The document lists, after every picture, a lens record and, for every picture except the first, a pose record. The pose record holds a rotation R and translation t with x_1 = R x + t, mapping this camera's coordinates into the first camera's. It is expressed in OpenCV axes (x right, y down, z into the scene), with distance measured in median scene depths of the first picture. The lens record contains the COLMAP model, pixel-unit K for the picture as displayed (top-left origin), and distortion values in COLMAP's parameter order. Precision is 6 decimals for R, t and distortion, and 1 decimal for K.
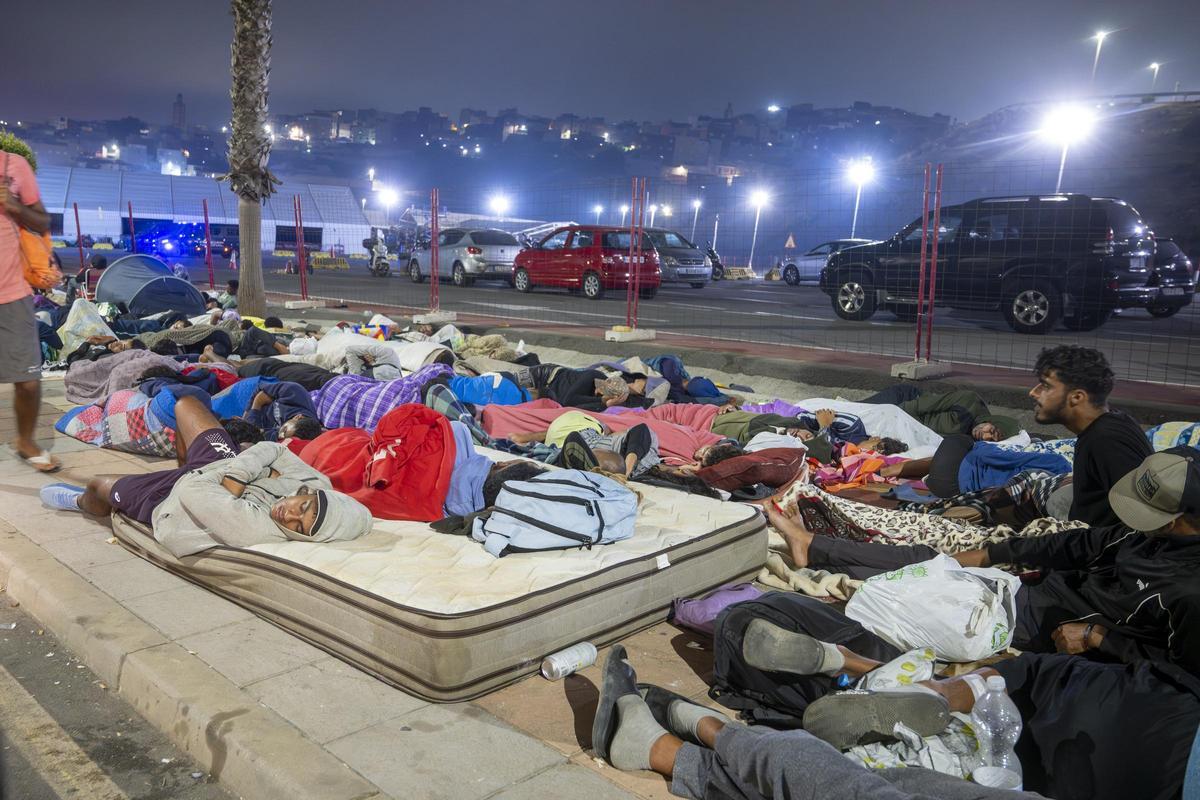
lens RADIAL K [[960.5, 0, 602.5], [0, 960.5, 394.2], [0, 0, 1]] dist [0.013934, -0.002159]
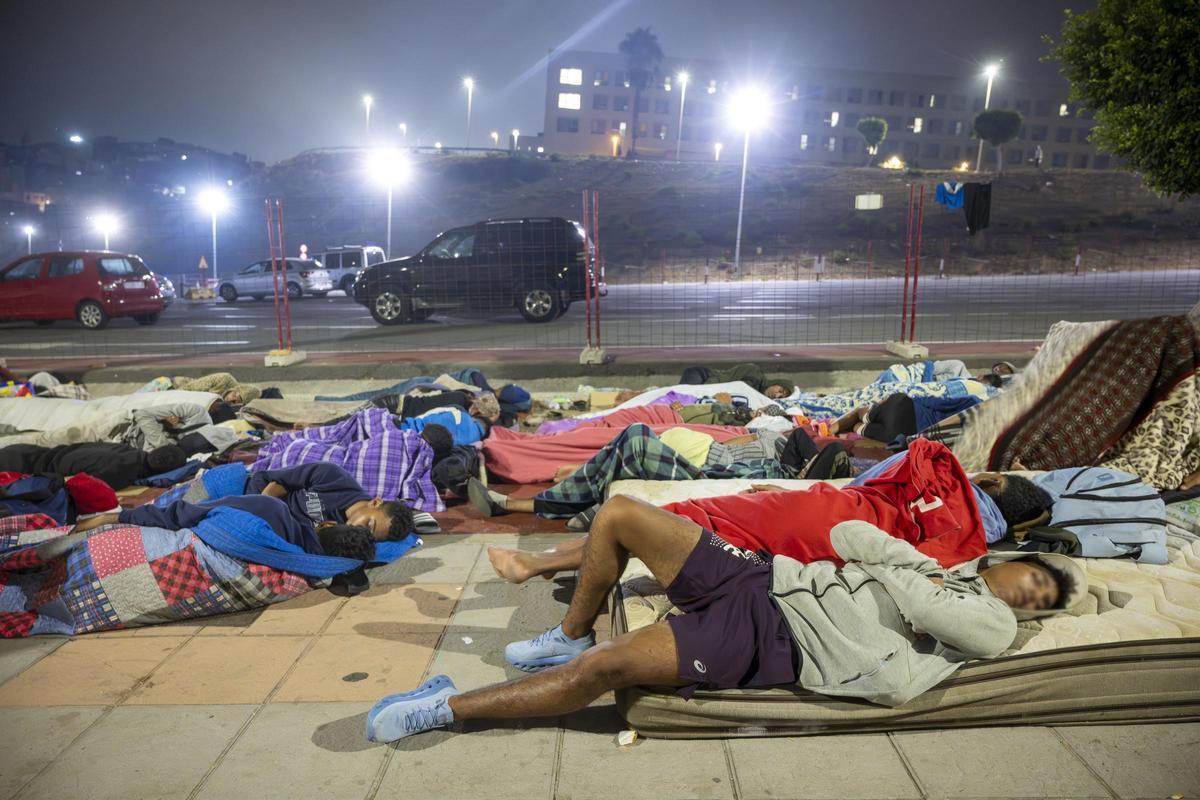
lens RADIAL K [[765.1, 0, 598.4], [0, 765.1, 409.8], [0, 0, 1]] dist [-0.007074, 0.001195]
pose [[0.733665, -0.164200, 0.659373, -0.187531], [0.138731, 0.986121, 0.091207, -0.025828], [-0.665198, 0.024560, 0.746263, 0.143159]]
